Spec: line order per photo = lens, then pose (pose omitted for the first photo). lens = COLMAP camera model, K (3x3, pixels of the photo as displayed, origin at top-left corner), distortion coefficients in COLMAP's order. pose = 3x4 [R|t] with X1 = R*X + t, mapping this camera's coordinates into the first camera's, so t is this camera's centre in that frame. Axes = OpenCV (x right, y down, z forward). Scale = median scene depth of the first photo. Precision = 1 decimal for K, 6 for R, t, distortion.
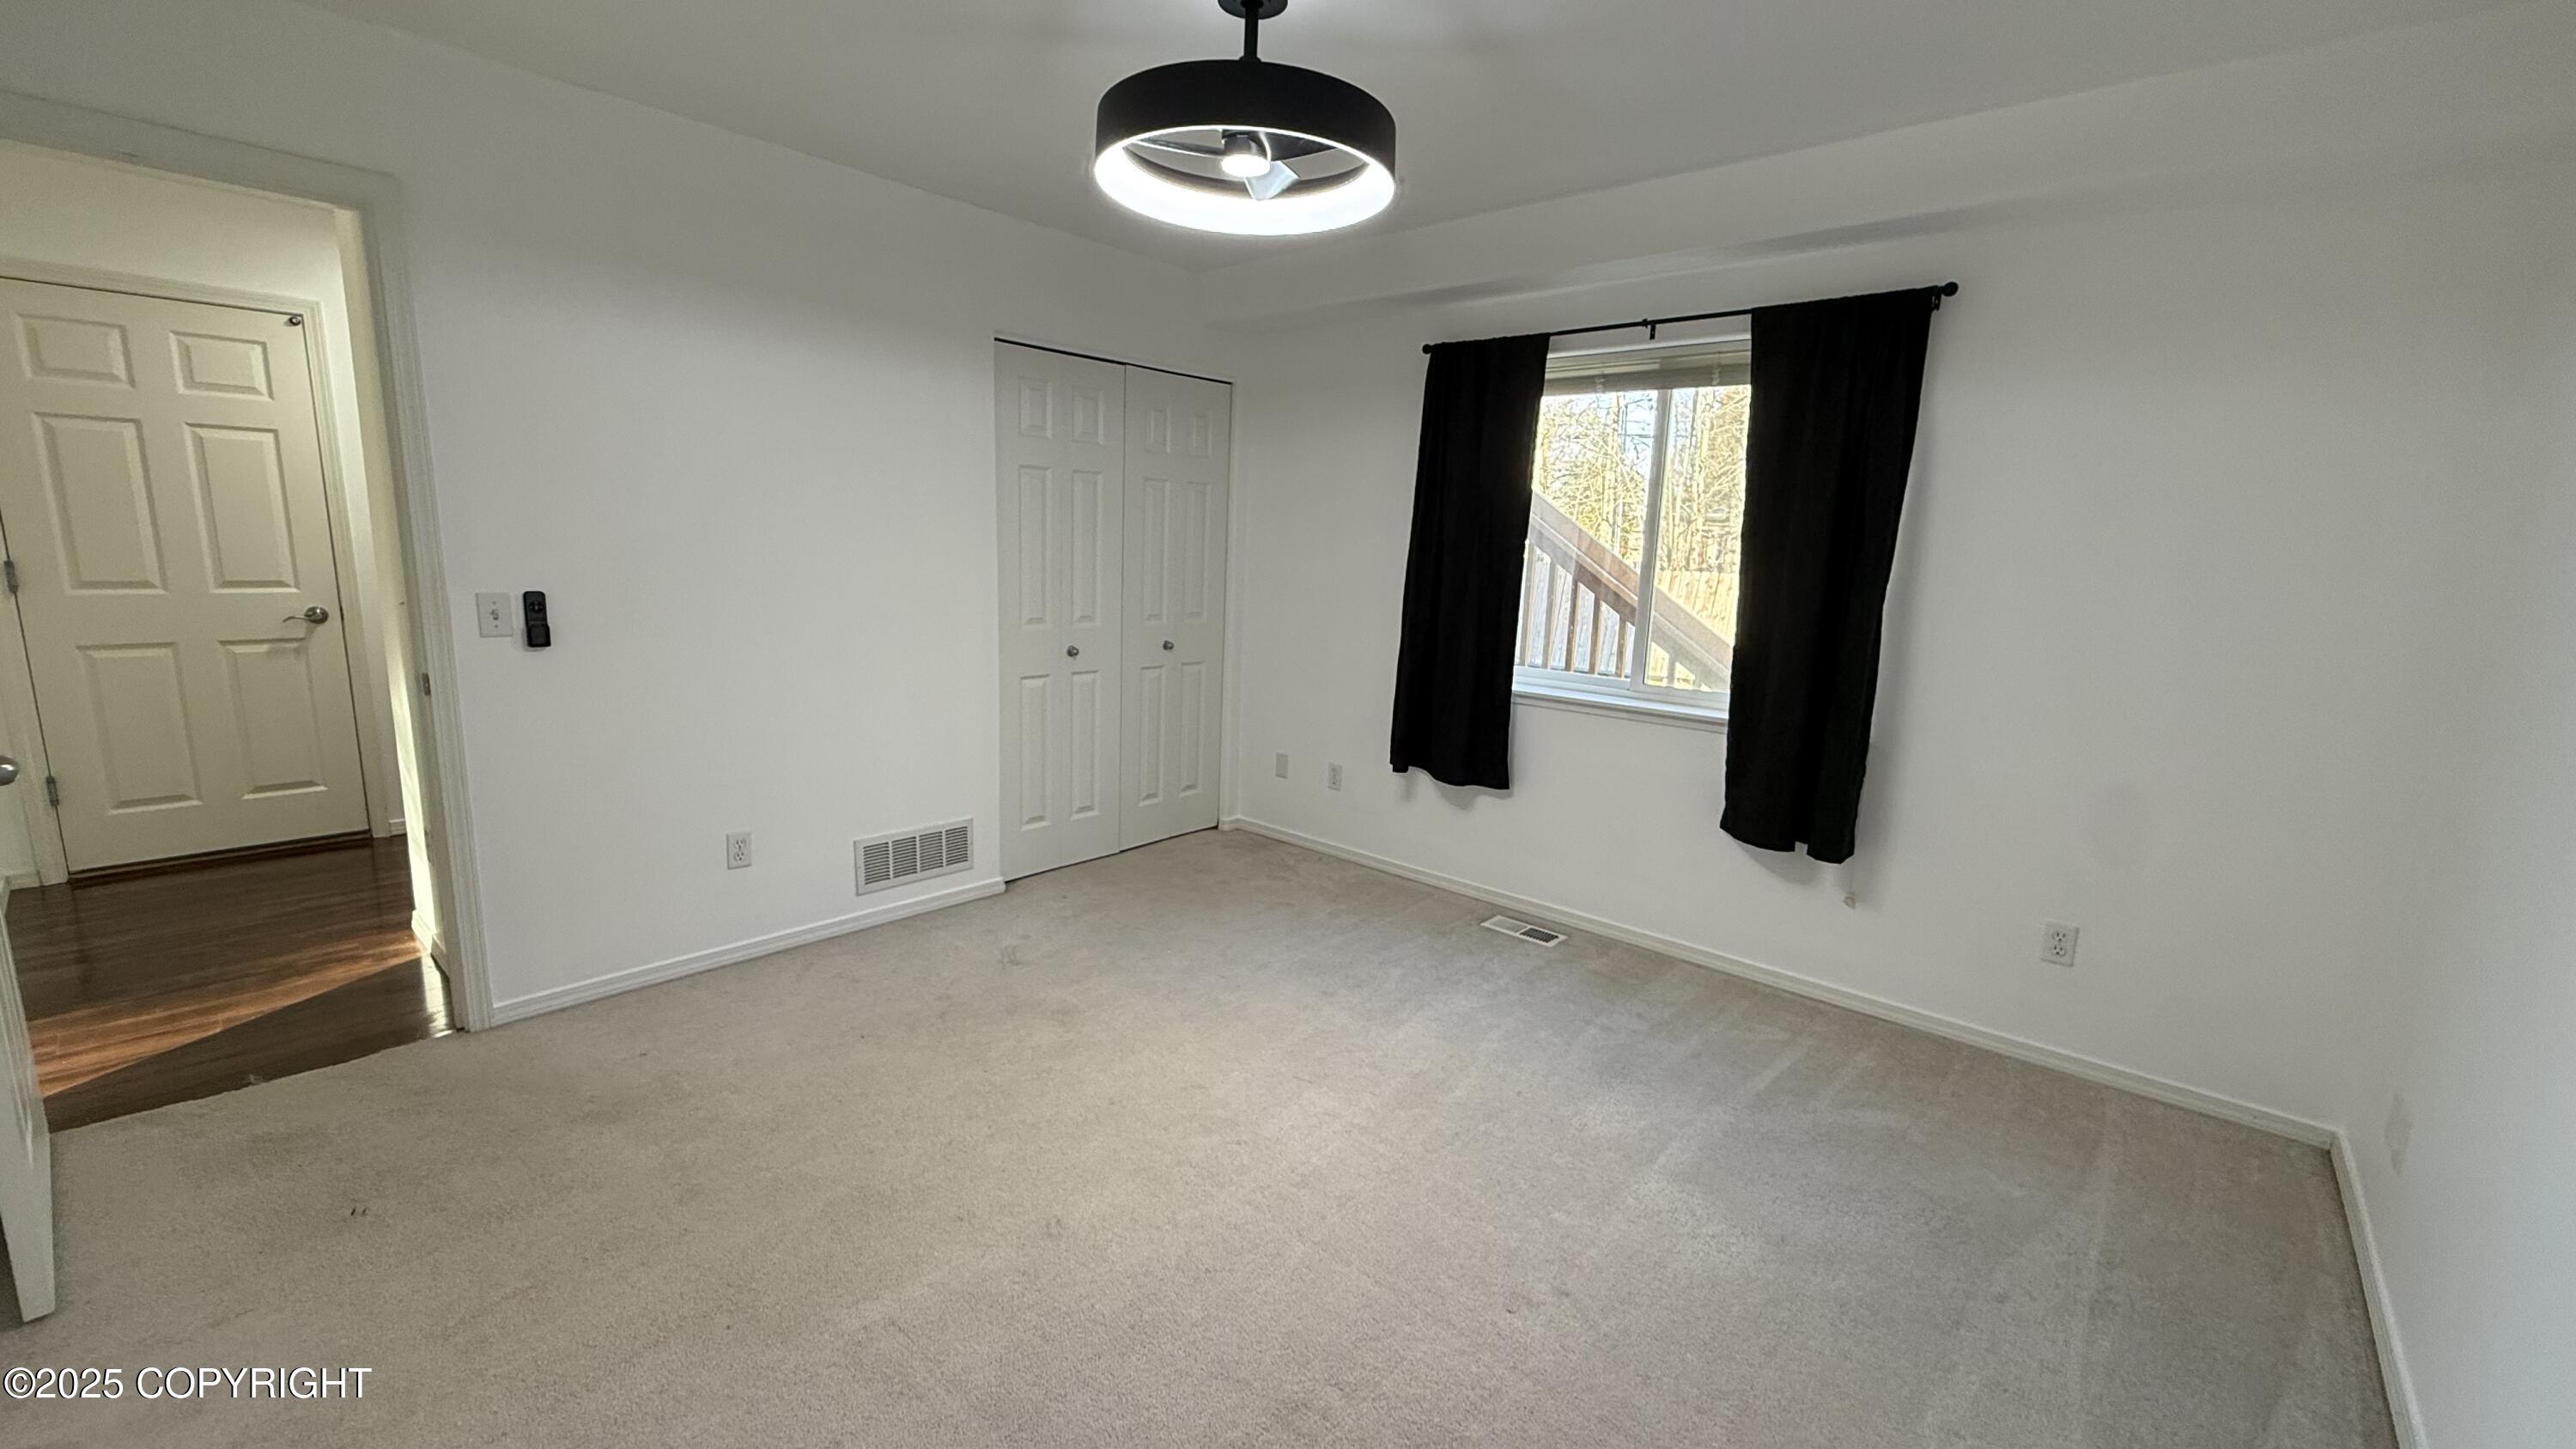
lens RADIAL K [[1020.3, 0, 1291.9], [0, 1020.3, 726.3], [0, 0, 1]] dist [0.000158, -0.000297]
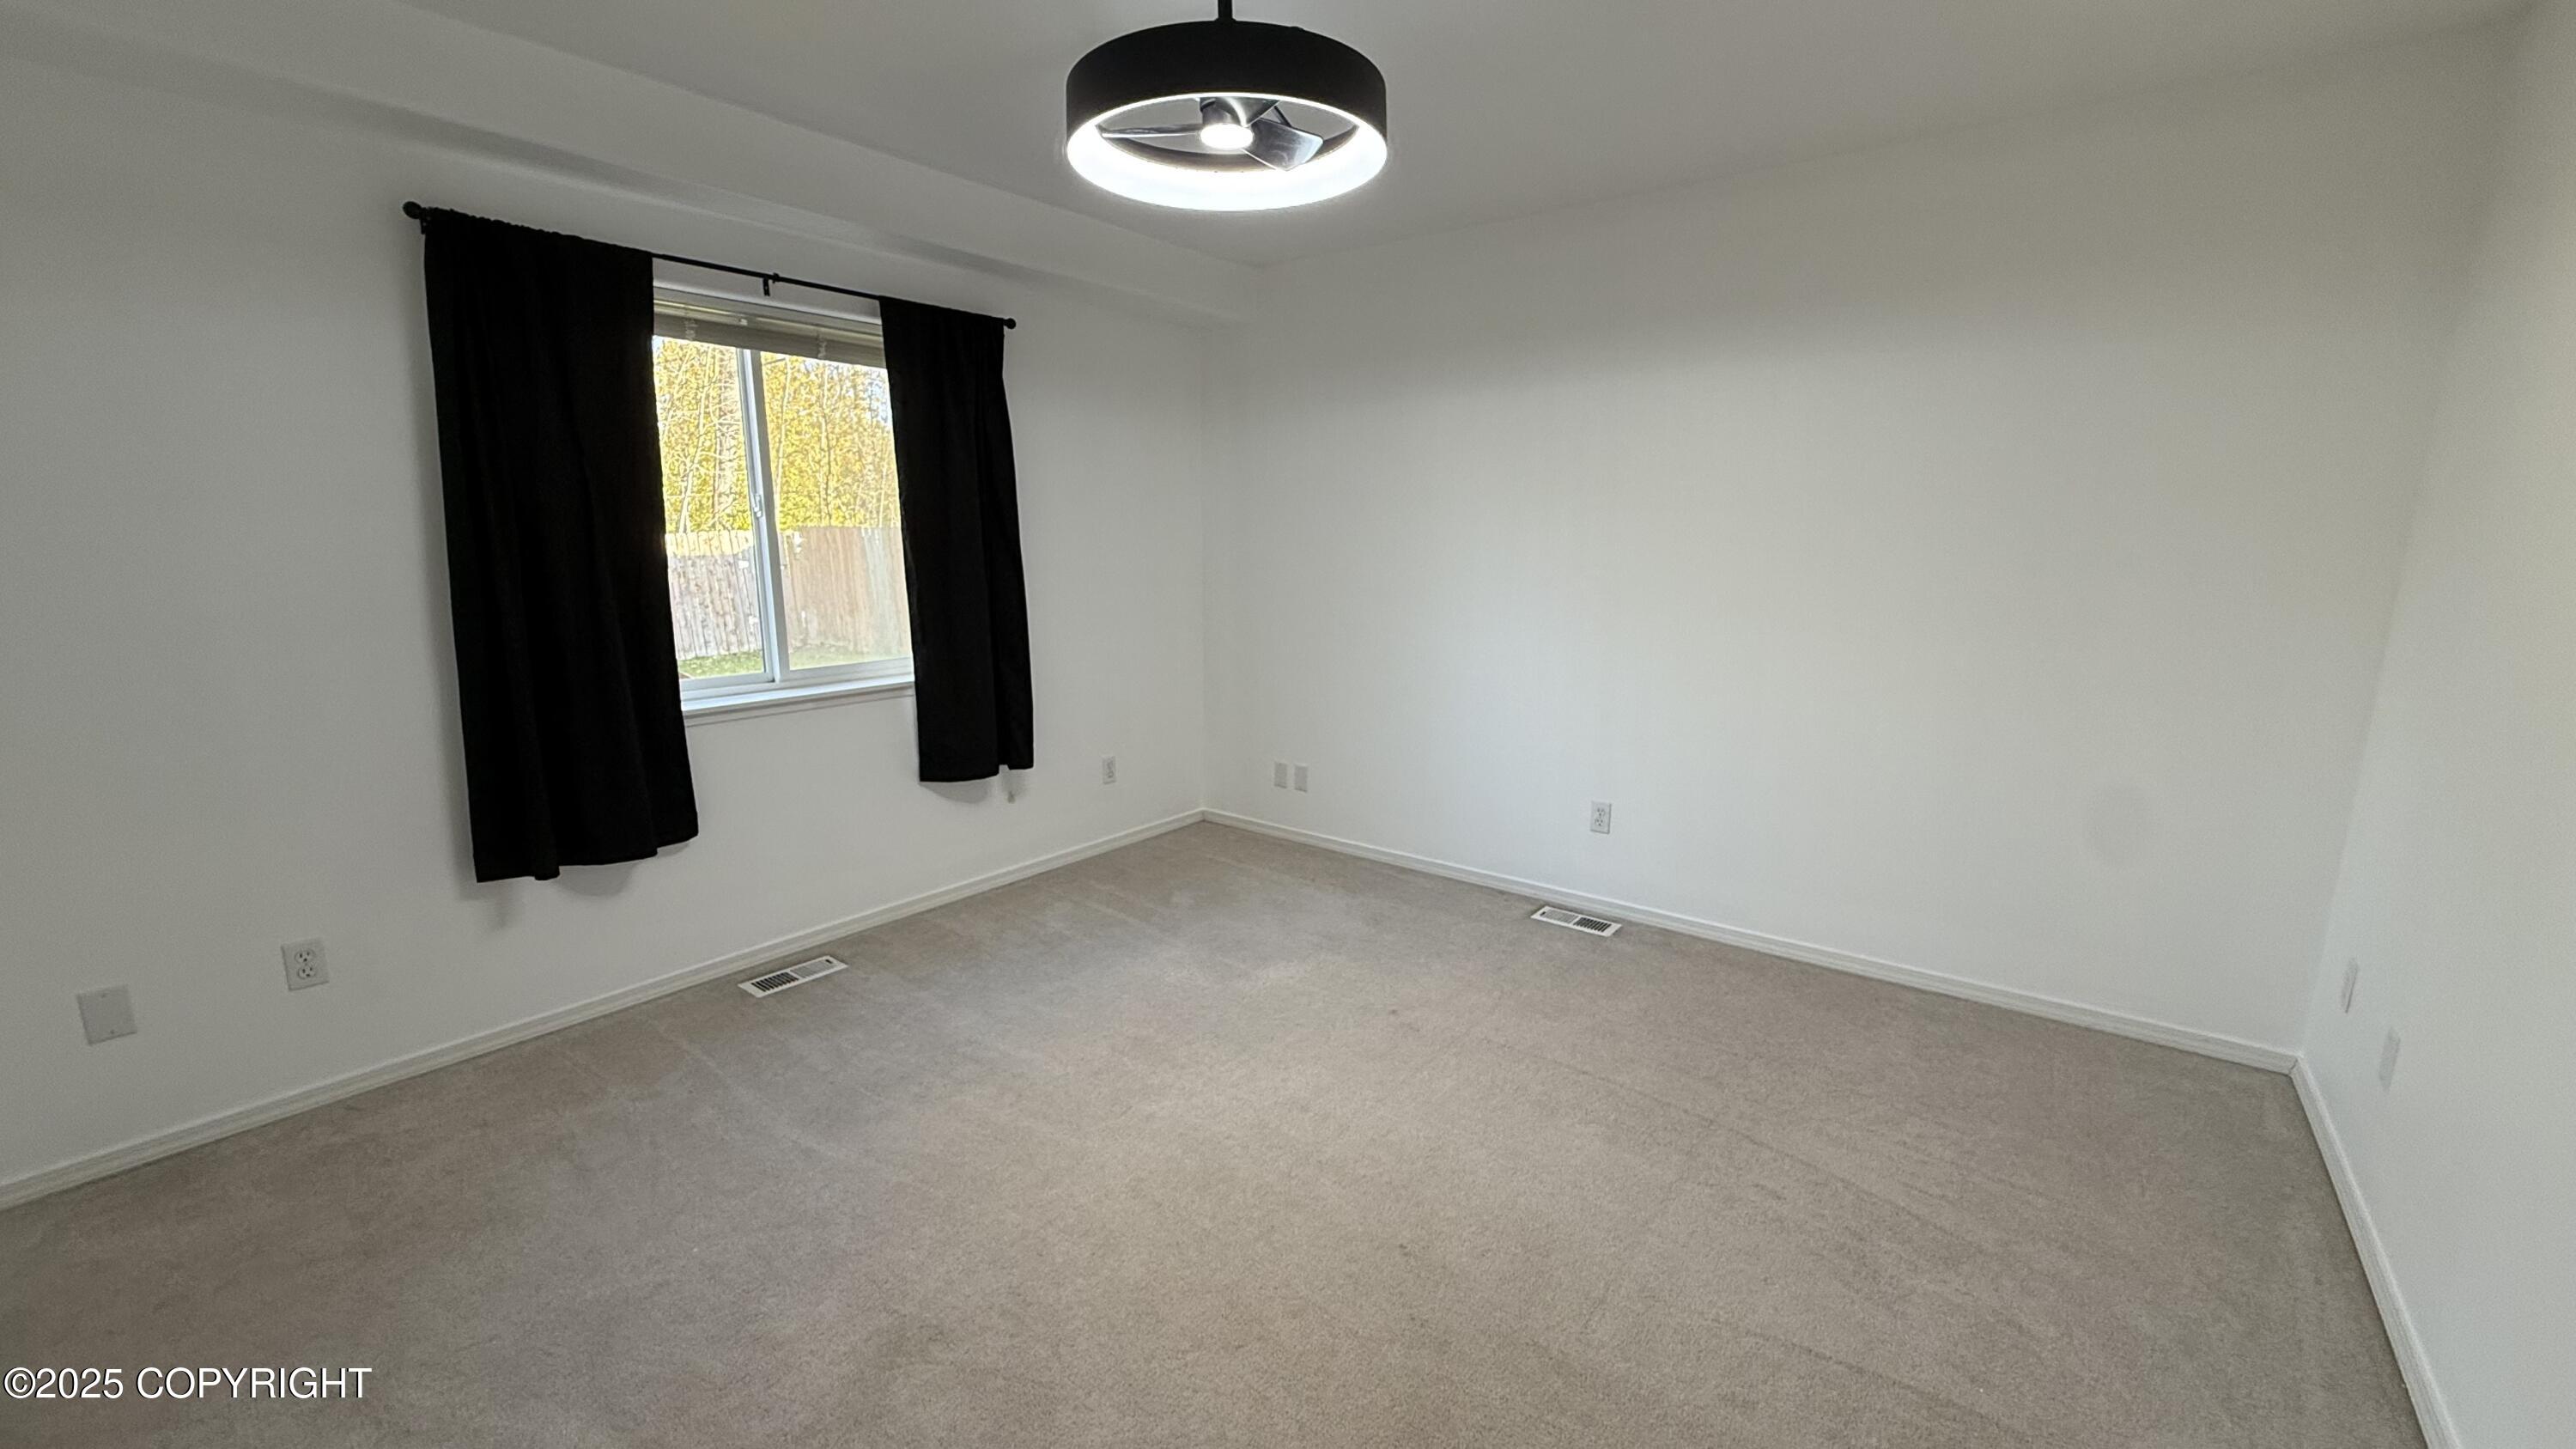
lens RADIAL K [[1020.3, 0, 1291.9], [0, 1020.3, 726.3], [0, 0, 1]] dist [0.000158, -0.000297]
pose [[-0.067146, -0.228224, 0.971290, -0.652870], [0.171131, 0.956427, 0.236562, -0.146728], [-0.982957, 0.182103, -0.025164, 0.633254]]
